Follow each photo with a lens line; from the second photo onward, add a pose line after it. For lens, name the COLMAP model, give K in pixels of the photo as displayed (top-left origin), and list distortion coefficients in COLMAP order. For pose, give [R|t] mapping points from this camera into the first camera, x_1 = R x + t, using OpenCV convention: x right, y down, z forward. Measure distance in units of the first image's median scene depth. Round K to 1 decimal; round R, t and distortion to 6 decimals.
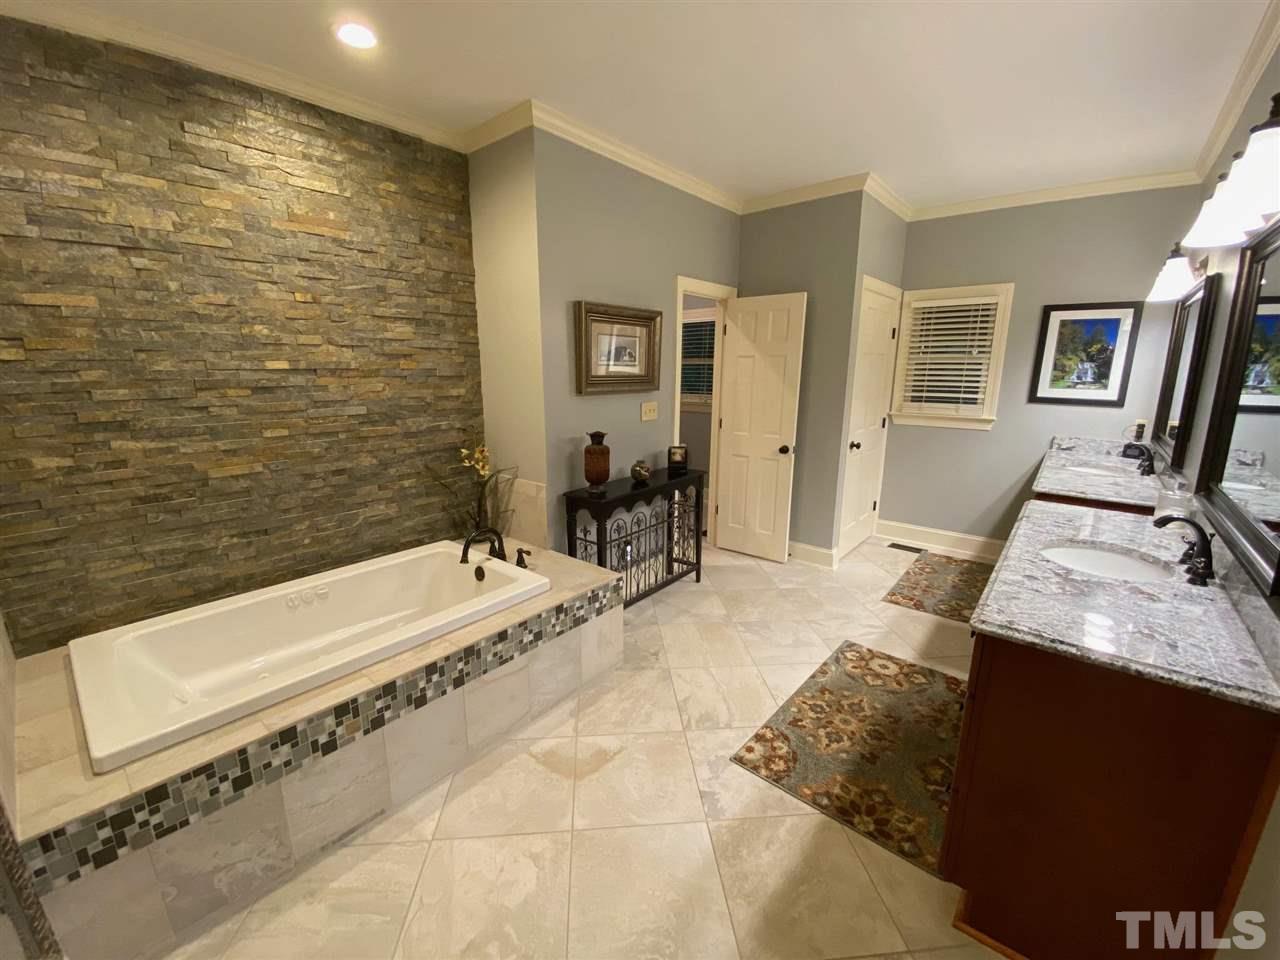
lens RADIAL K [[517.9, 0, 640.0], [0, 517.9, 480.0], [0, 0, 1]] dist [0.014370, -0.018067]
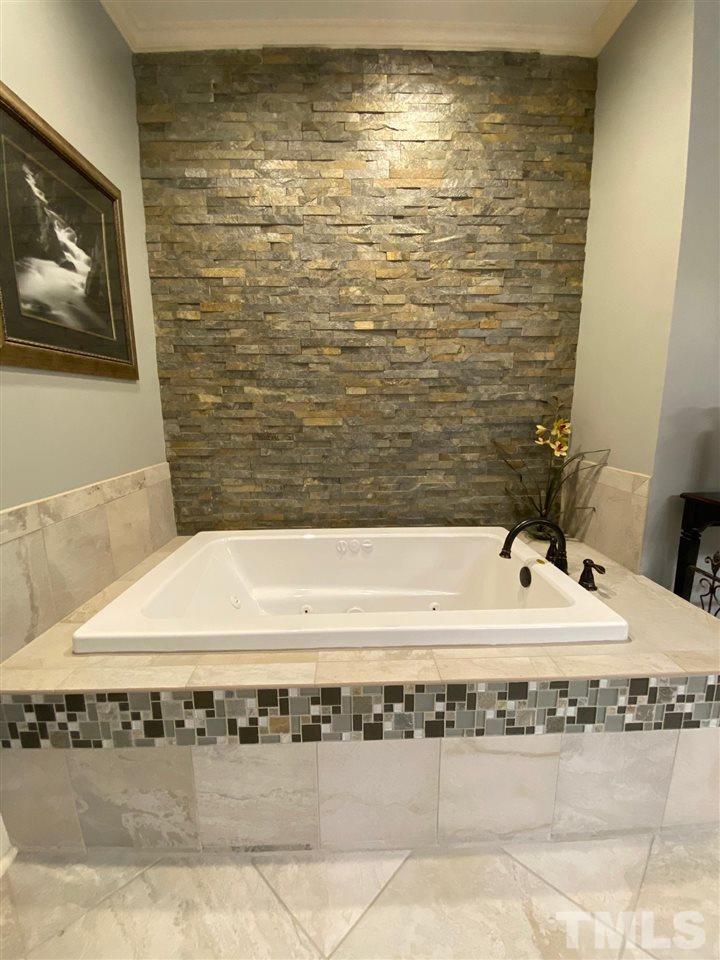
lens RADIAL K [[388.5, 0, 360.0], [0, 388.5, 480.0], [0, 0, 1]] dist [0.014370, -0.018067]
pose [[0.662716, 0.128352, -0.737790, -0.079503], [-0.150704, 0.987905, 0.036496, 0.066839], [0.733550, 0.087001, 0.674043, 0.509236]]
